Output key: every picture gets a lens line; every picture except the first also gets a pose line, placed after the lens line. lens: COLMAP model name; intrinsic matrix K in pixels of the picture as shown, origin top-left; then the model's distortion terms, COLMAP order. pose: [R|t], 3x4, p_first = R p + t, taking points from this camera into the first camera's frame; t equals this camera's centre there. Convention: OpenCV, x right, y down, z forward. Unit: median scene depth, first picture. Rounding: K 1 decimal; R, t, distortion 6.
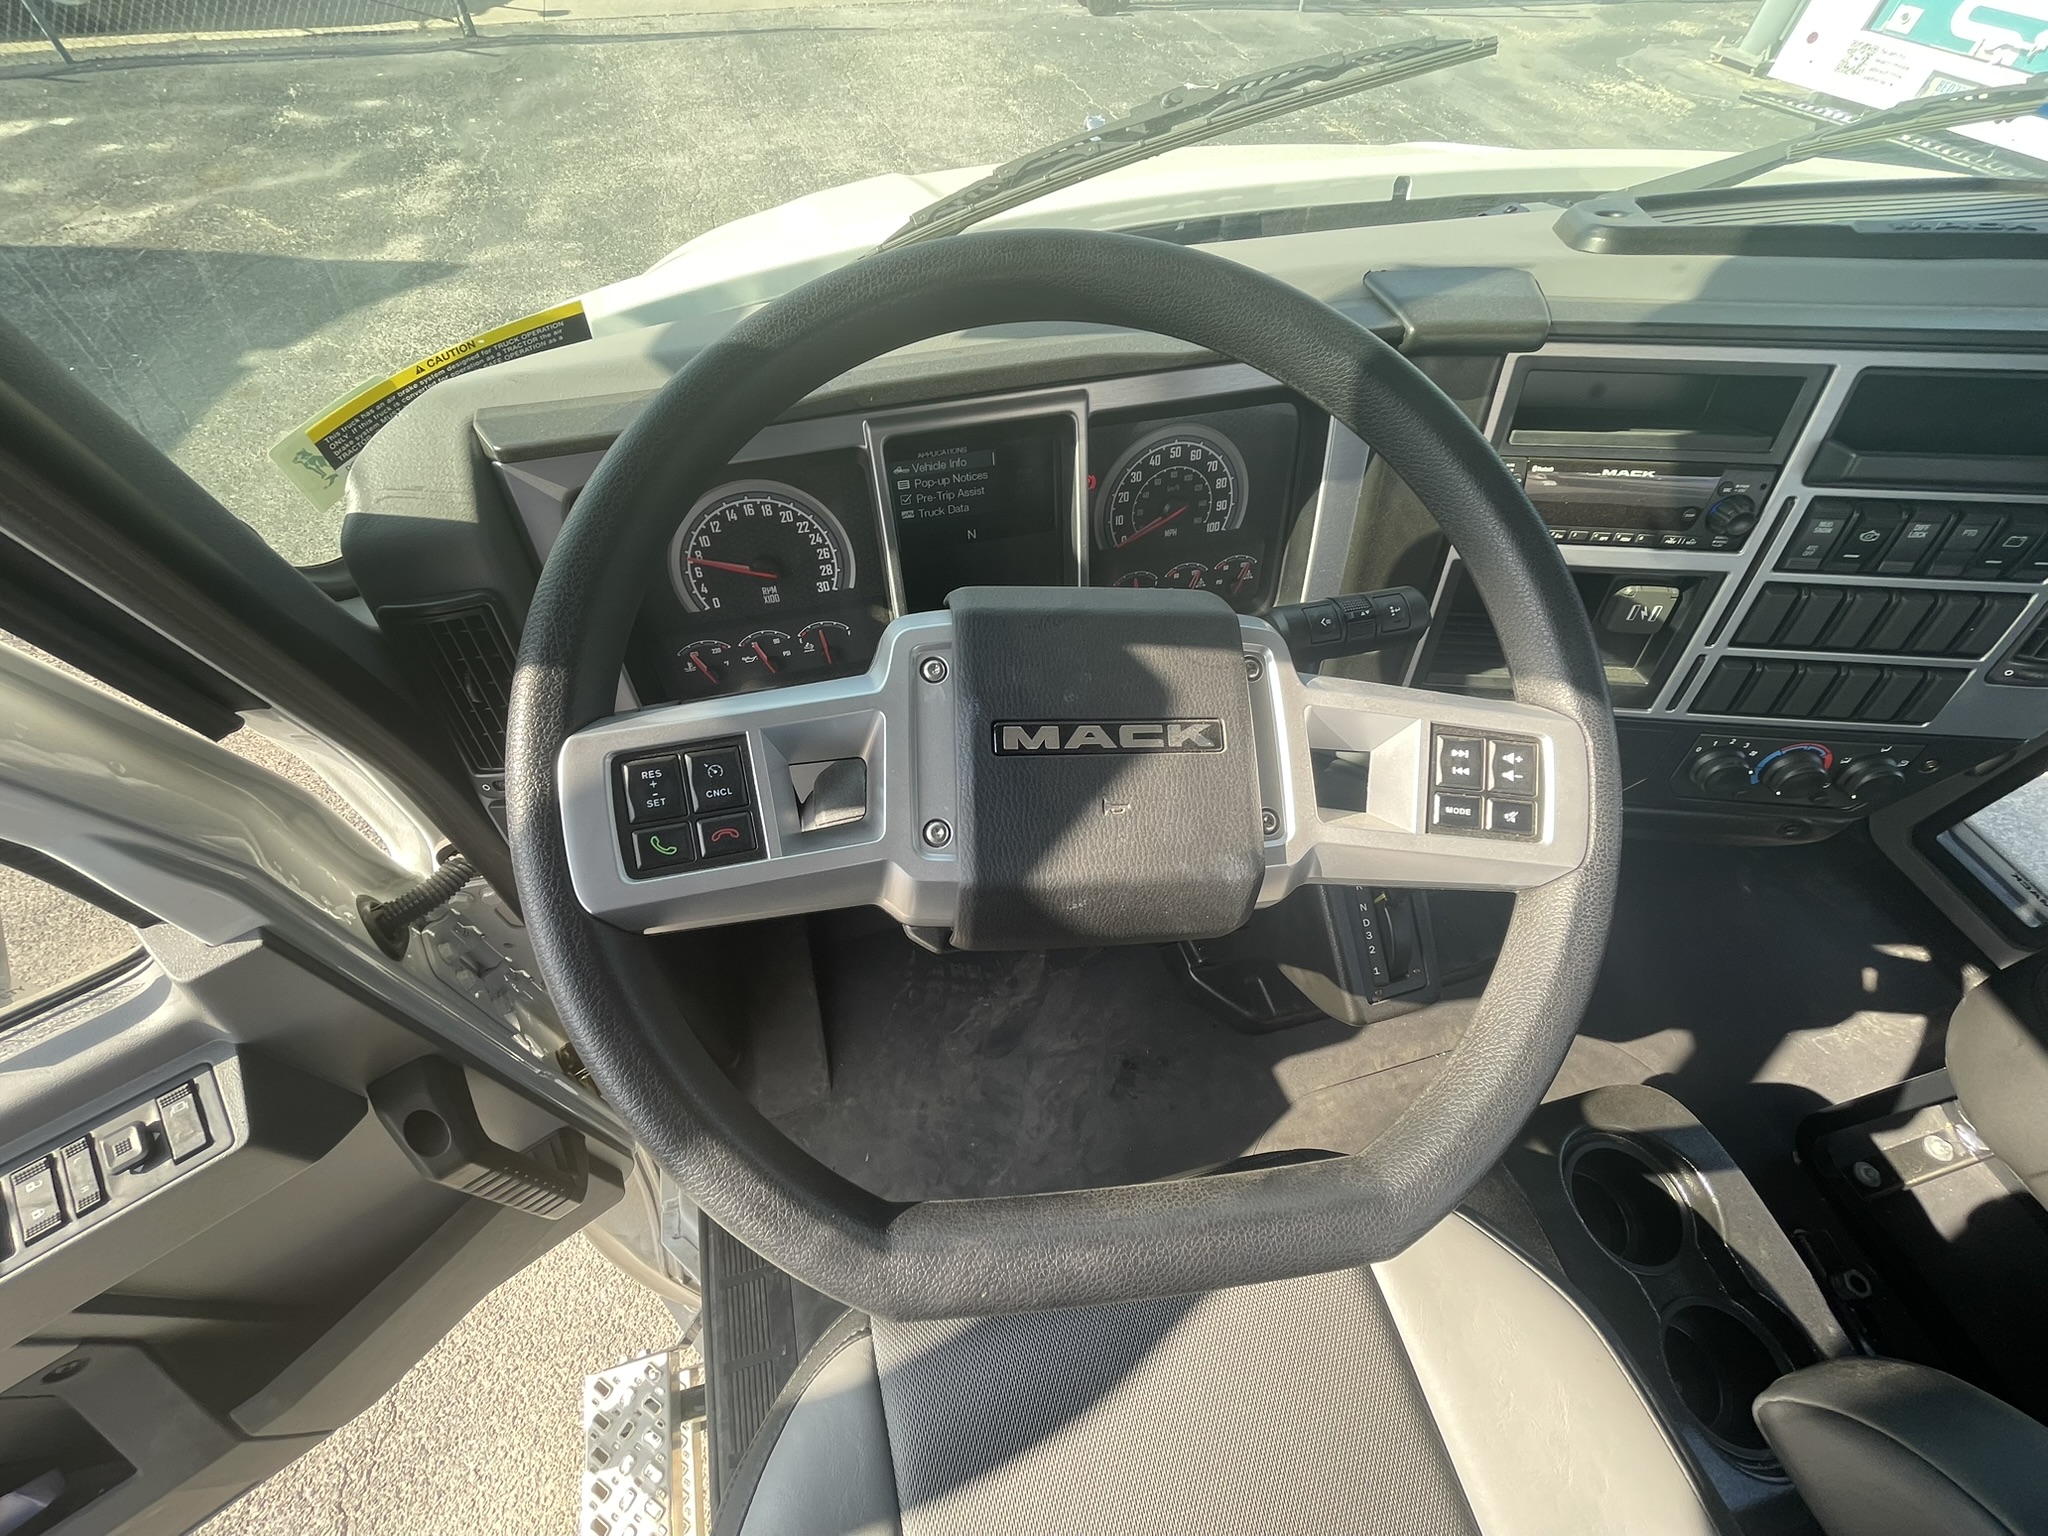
lens RADIAL K [[832.3, 0, 1030.9], [0, 832.3, 765.1], [0, 0, 1]] dist [0.000907, 0.000212]
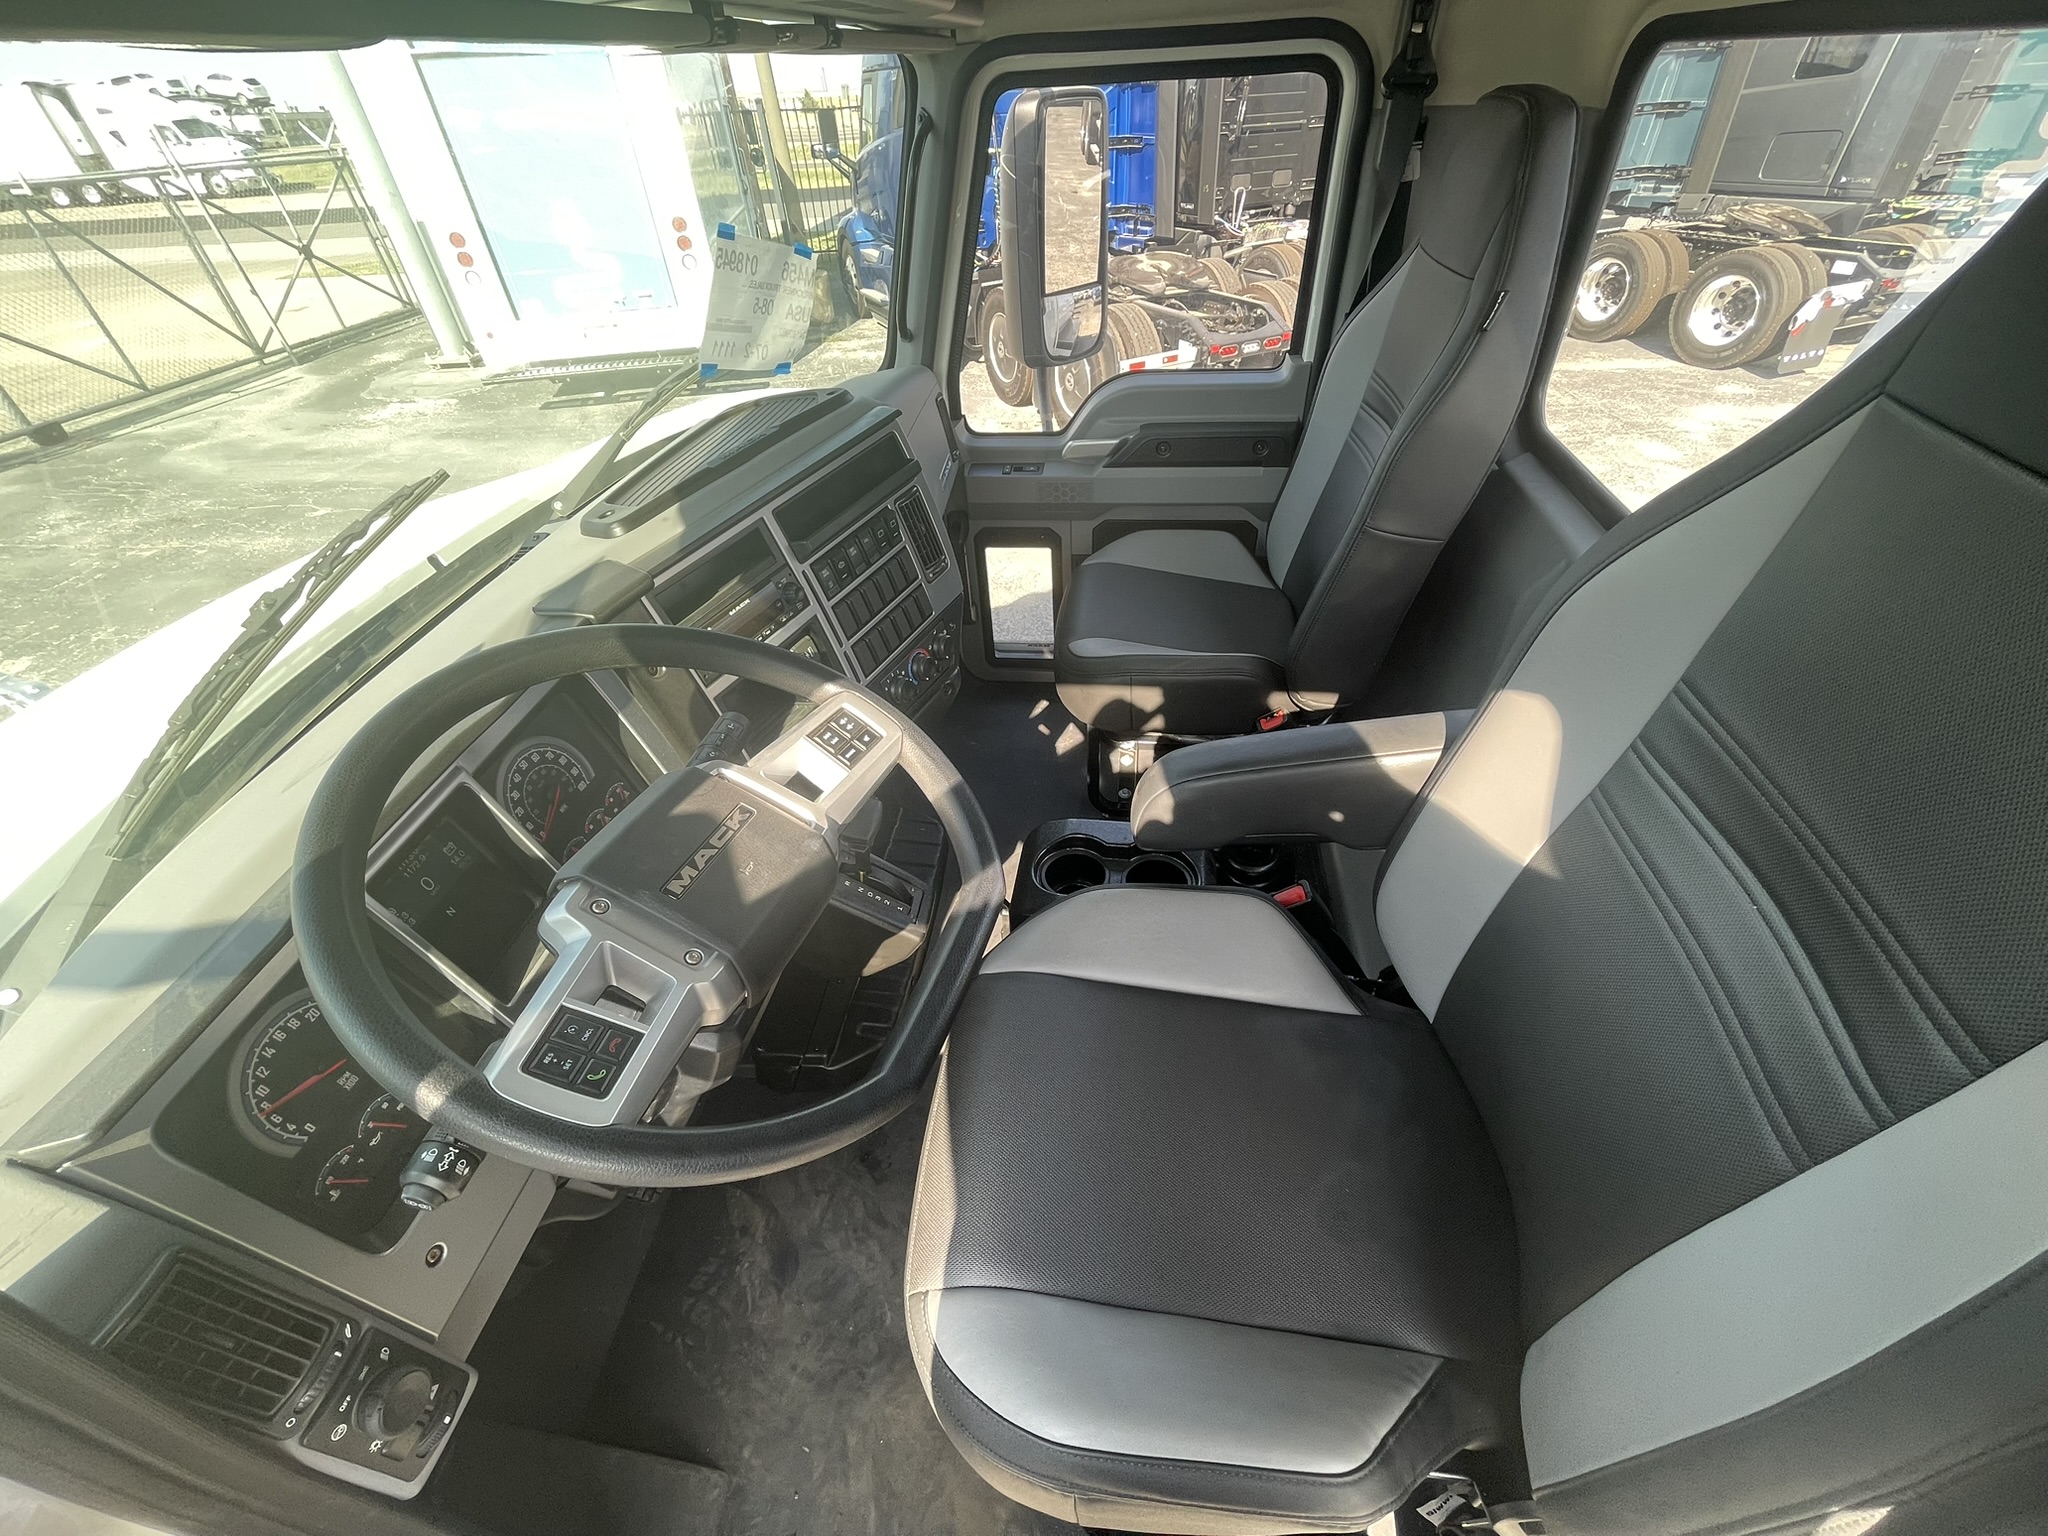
lens RADIAL K [[823.7, 0, 1027.4], [0, 823.7, 759.9], [0, 0, 1]] dist [-0.002826, -0.000513]
pose [[0.377184, -0.632448, 0.676566, -0.450847], [0.779541, 0.611233, 0.136783, 0.084971], [-0.500047, 0.475819, 0.723567, -0.421478]]
